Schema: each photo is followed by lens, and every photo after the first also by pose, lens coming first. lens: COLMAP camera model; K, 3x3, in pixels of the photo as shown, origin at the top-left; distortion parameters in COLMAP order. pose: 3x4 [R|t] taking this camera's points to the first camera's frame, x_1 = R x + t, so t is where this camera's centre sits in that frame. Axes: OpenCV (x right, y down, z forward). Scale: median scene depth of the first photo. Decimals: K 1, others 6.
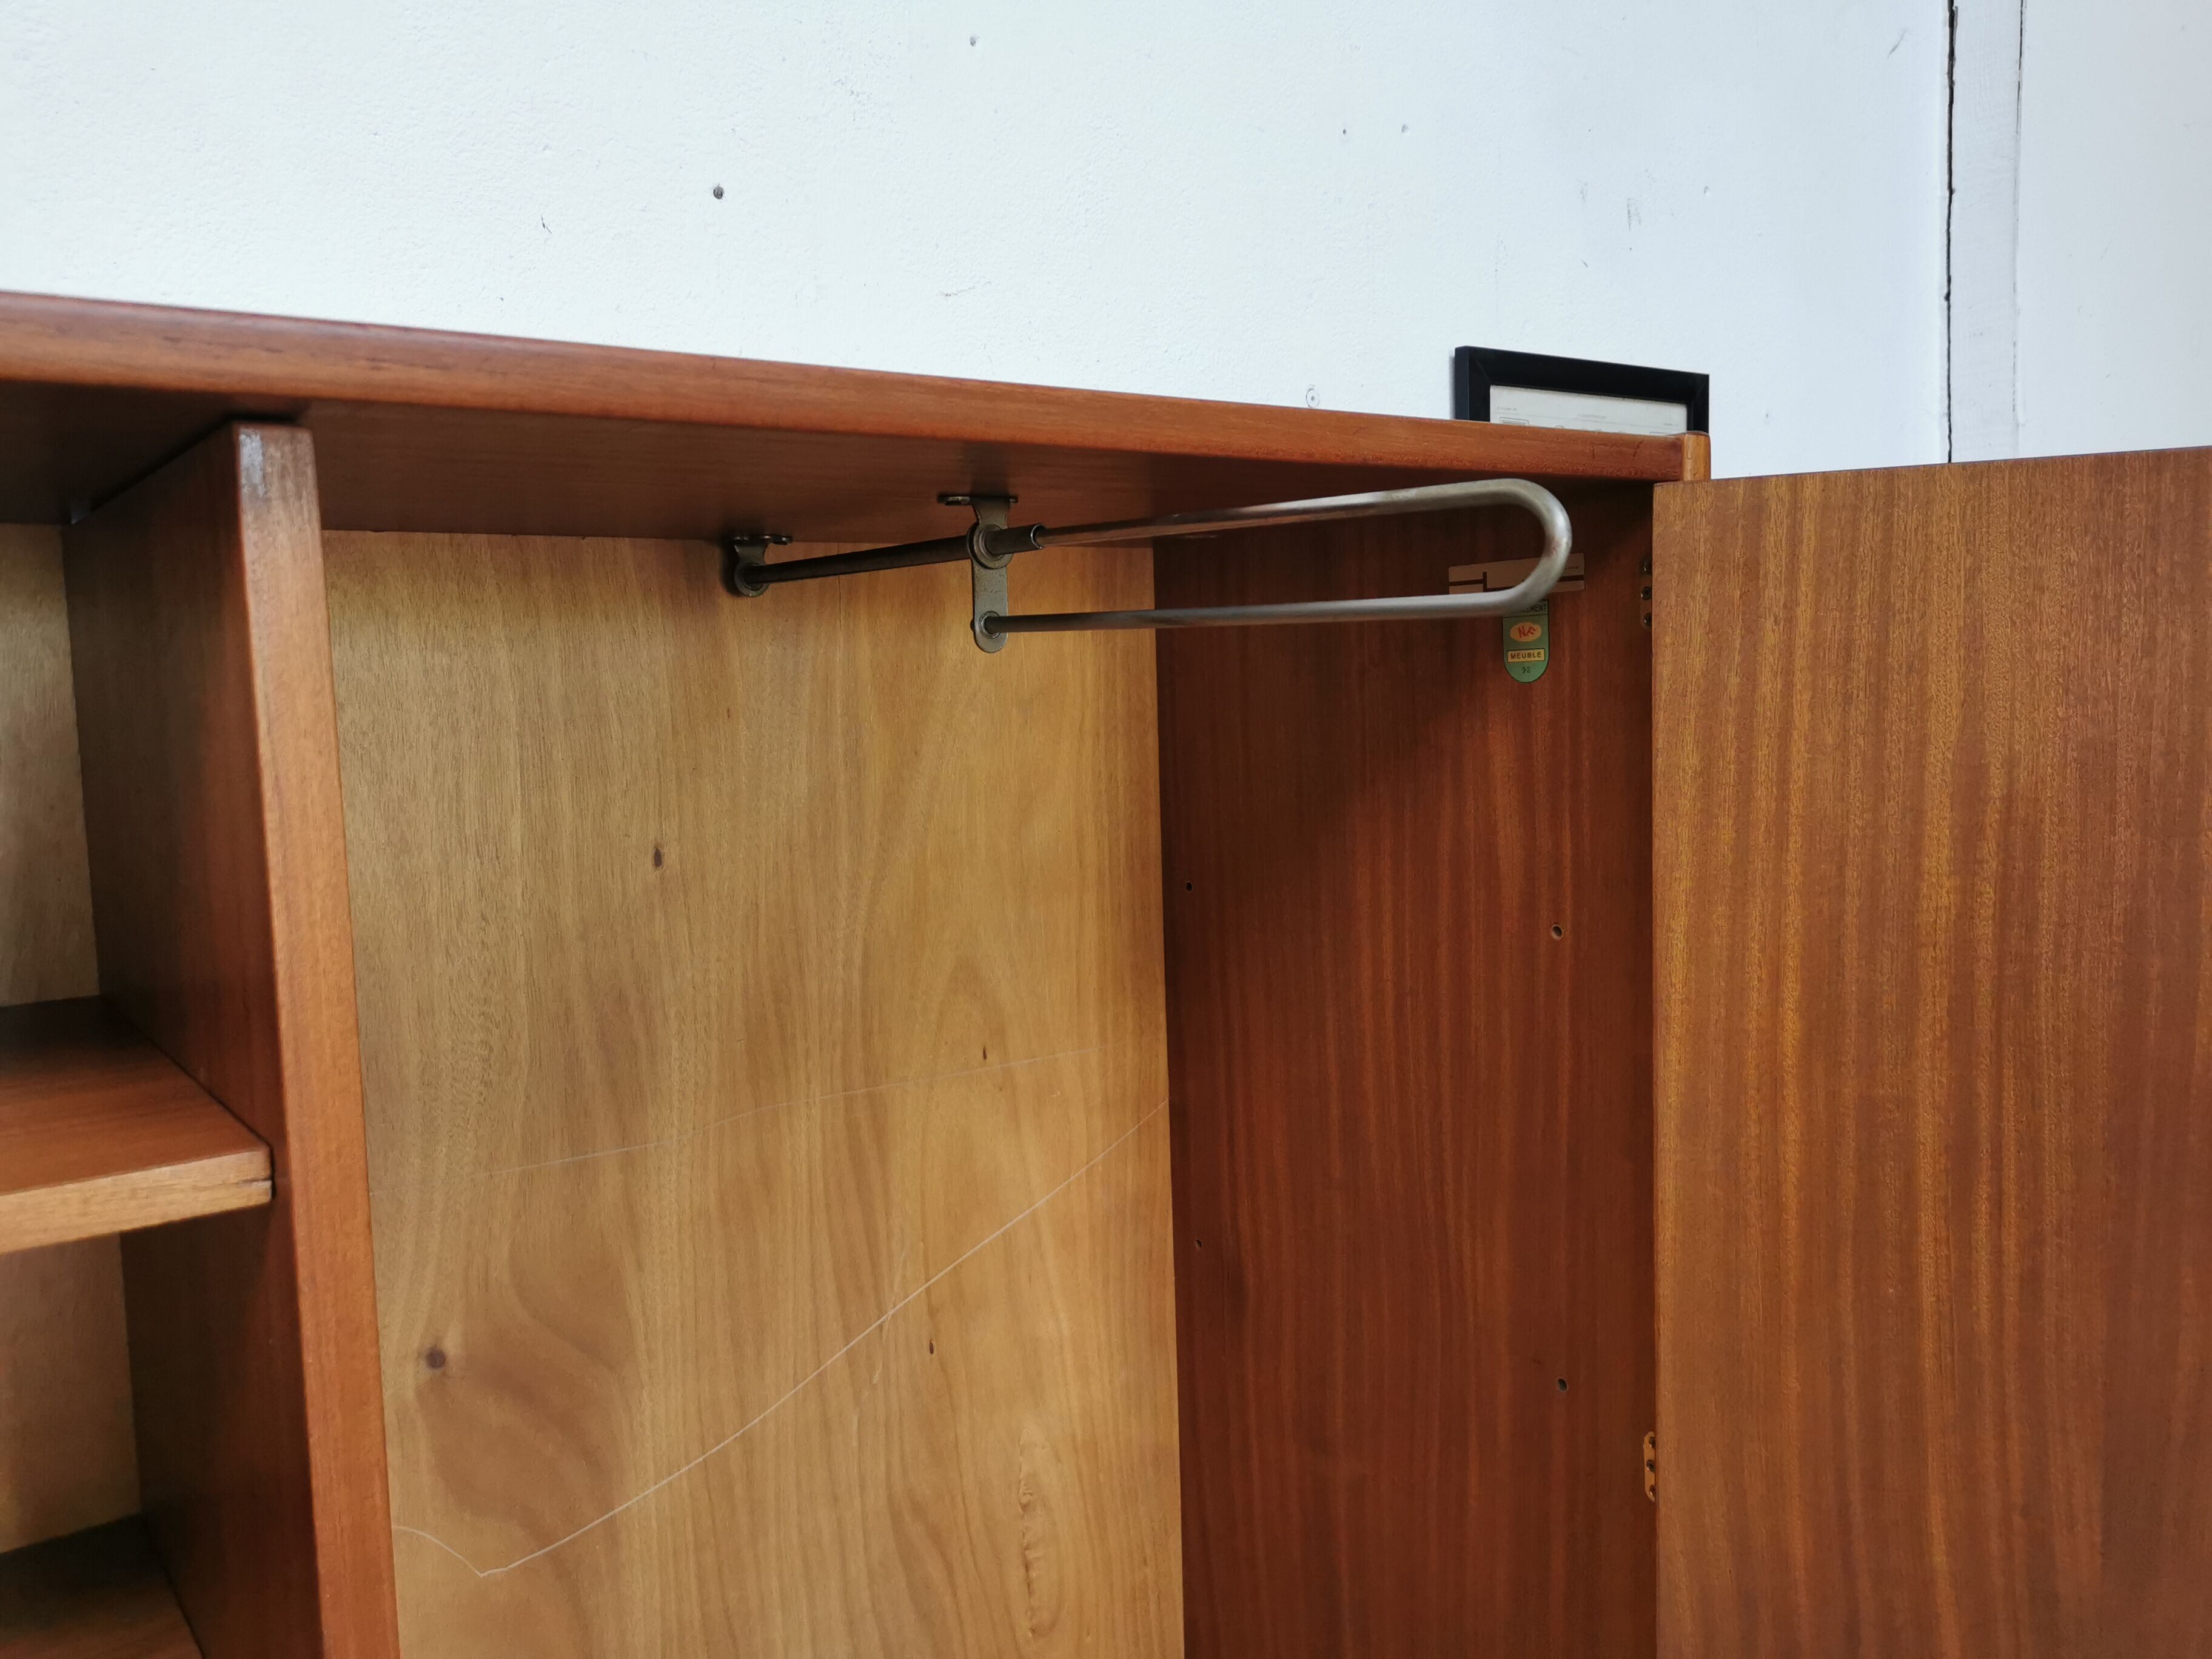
lens RADIAL K [[1709.4, 0, 1108.6], [0, 1709.4, 827.0], [0, 0, 1]] dist [0.064224, -0.069467]
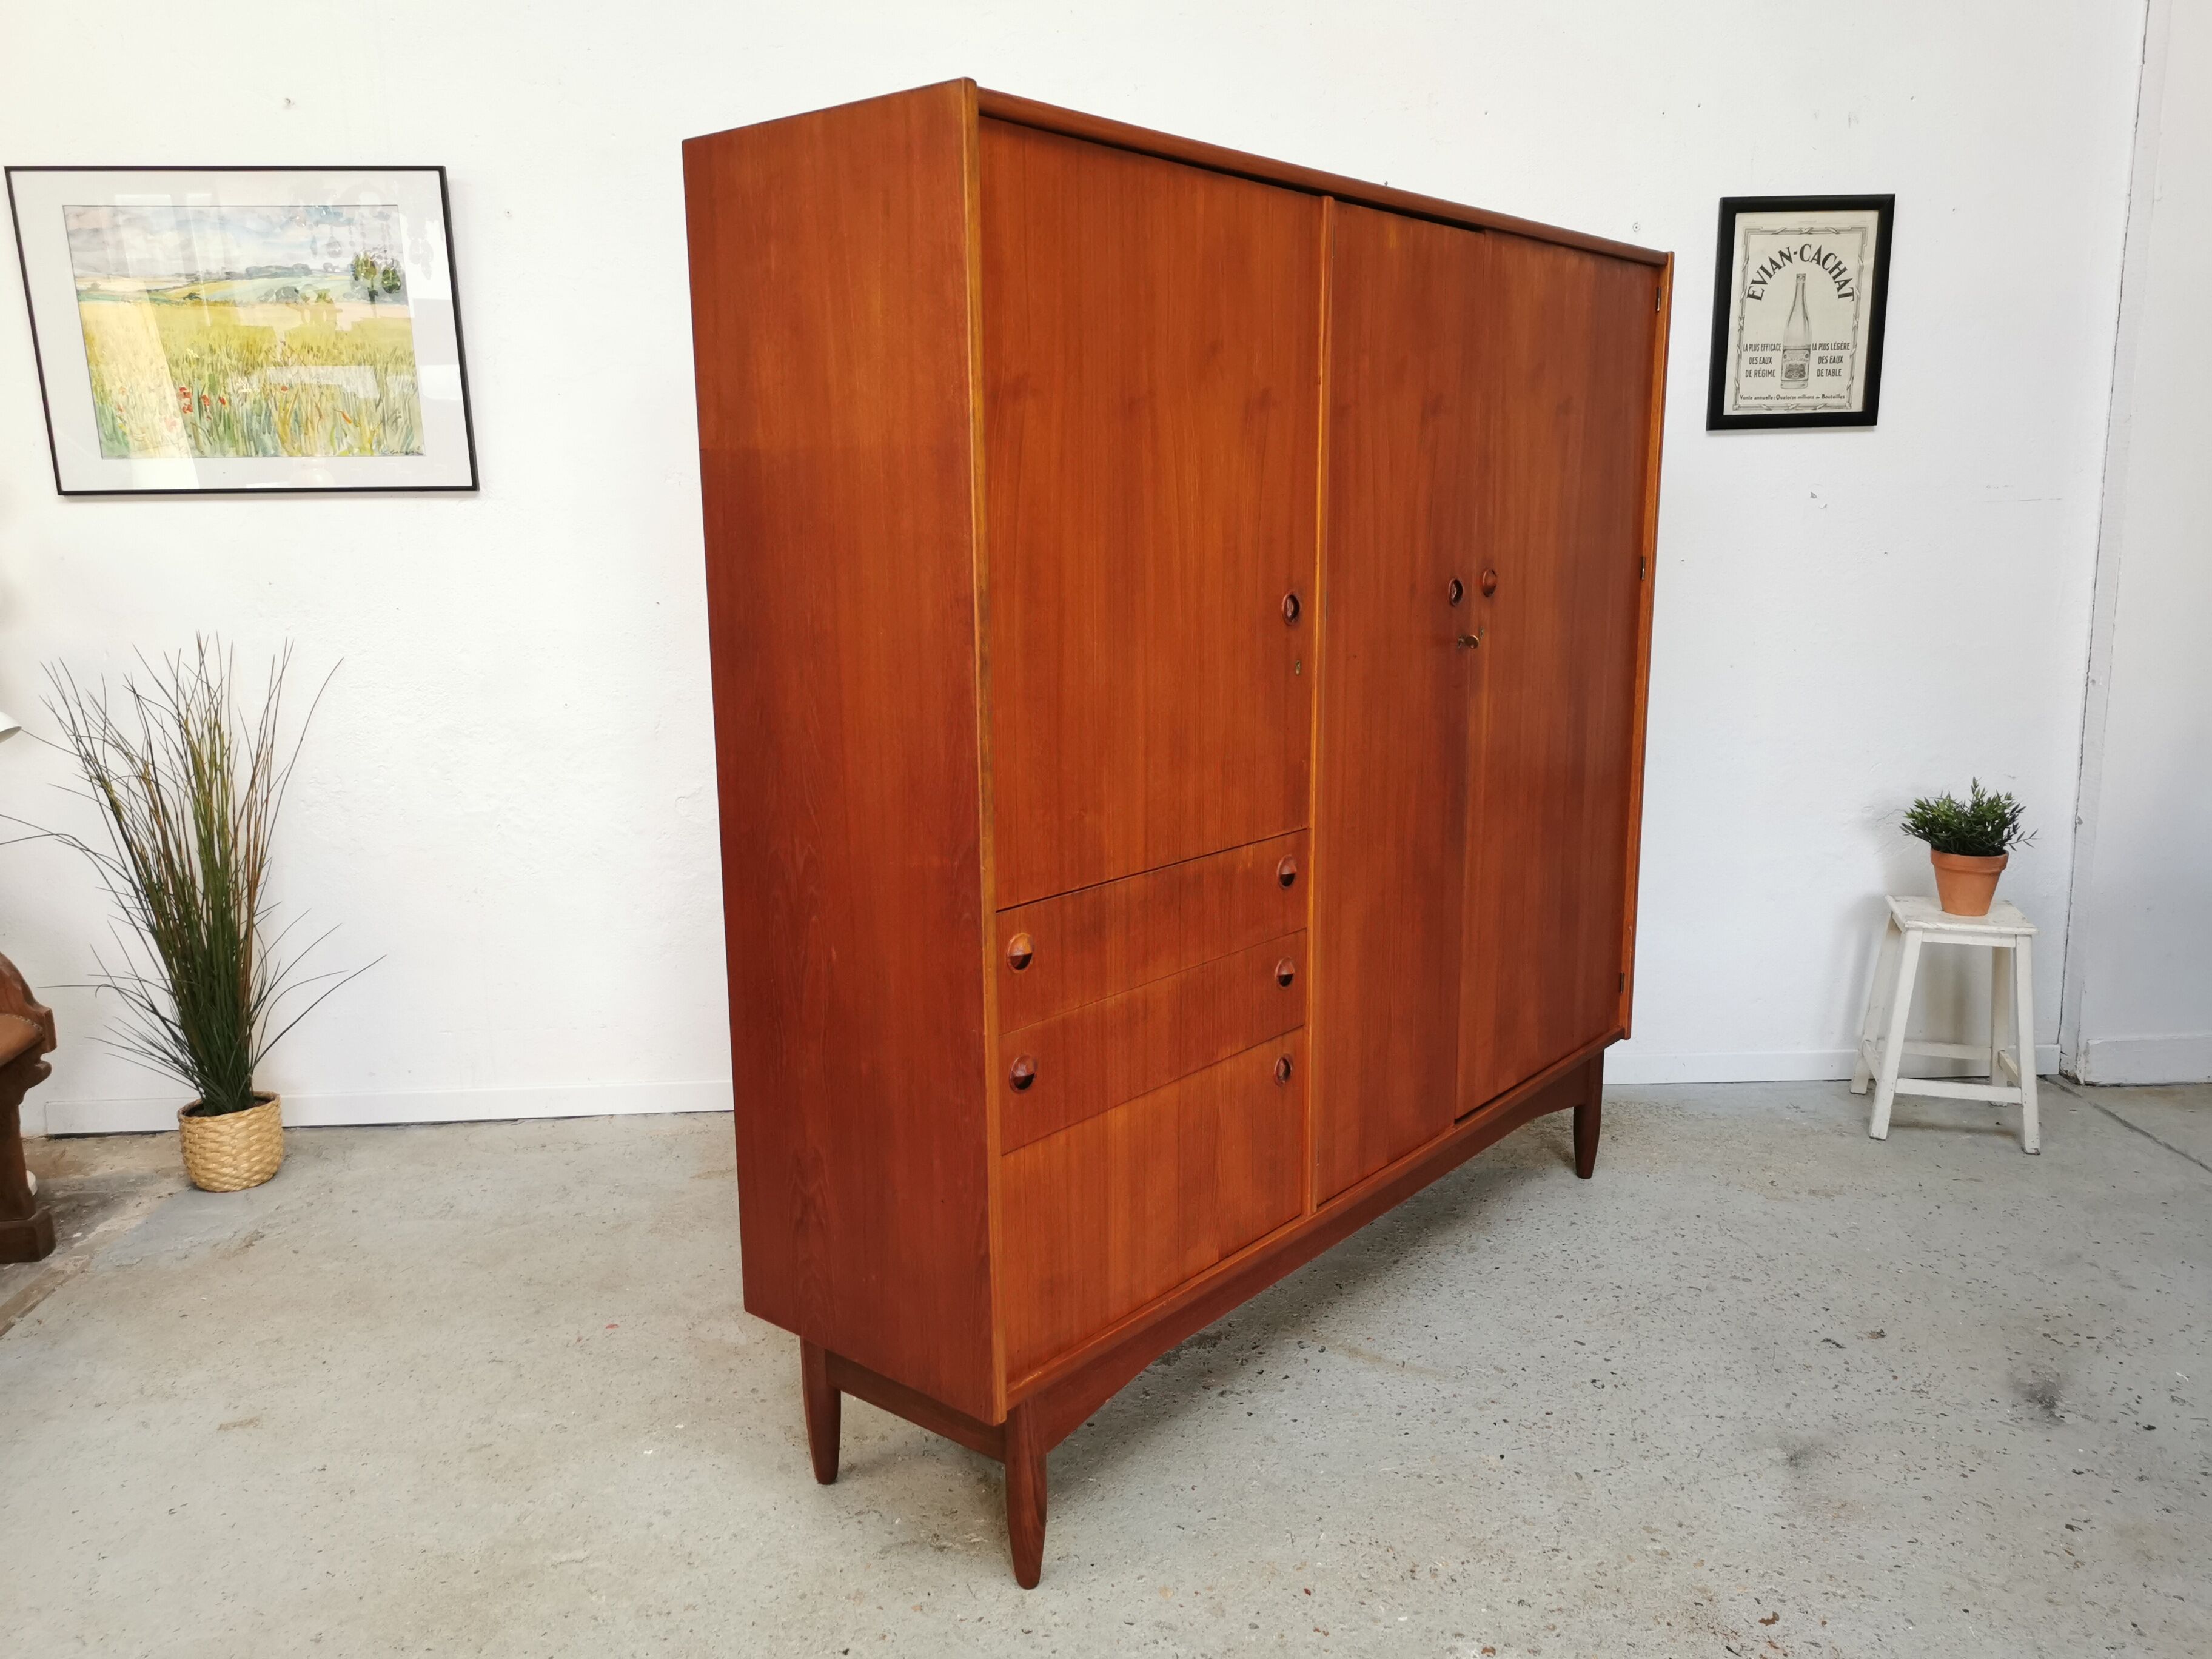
lens RADIAL K [[1688.5, 0, 1099.9], [0, 1688.5, 838.8], [0, 0, 1]] dist [0.064674, -0.063950]
pose [[0.827284, 0.137815, -0.544617, 1.349612], [-0.064590, 0.986348, 0.151481, 0.428506], [0.558058, -0.090141, 0.824891, -2.220933]]
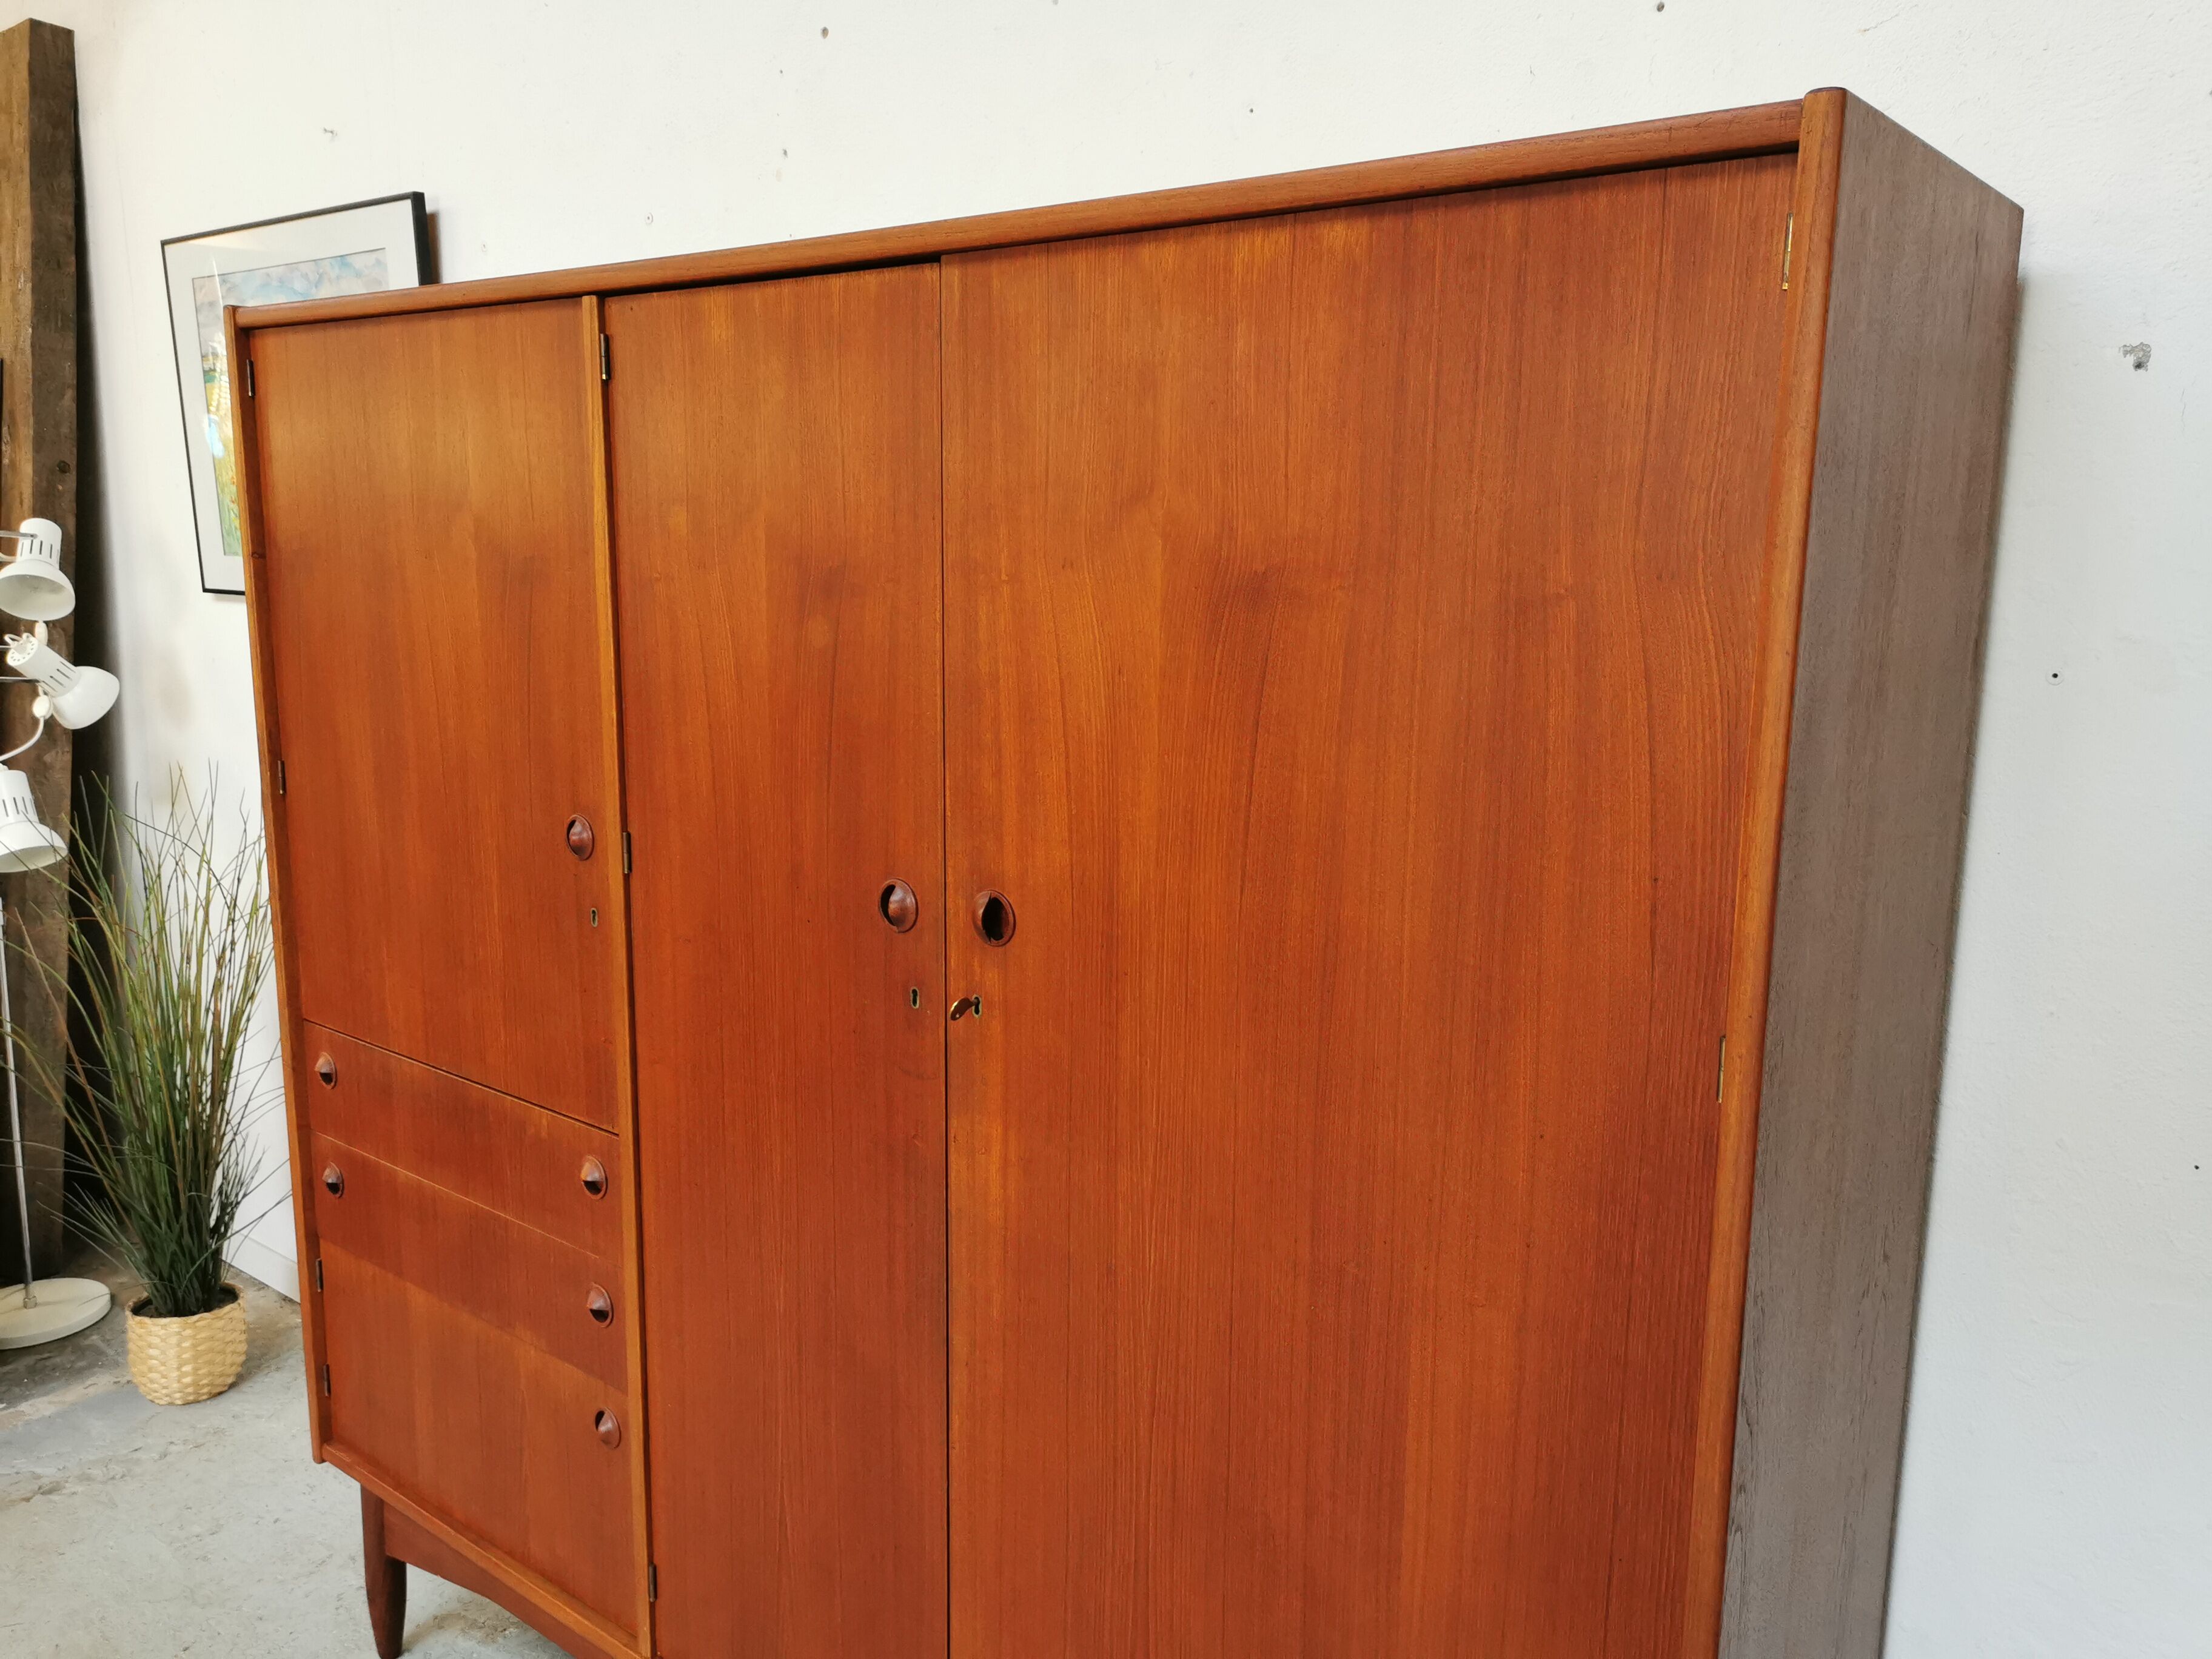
lens RADIAL K [[1709.4, 0, 1108.6], [0, 1709.4, 827.0], [0, 0, 1]] dist [0.064224, -0.069467]
pose [[0.248501, 0.210097, -0.945572, 1.175710], [-0.103794, 0.976349, 0.189658, 0.048325], [0.963055, 0.051015, 0.264430, 0.292719]]
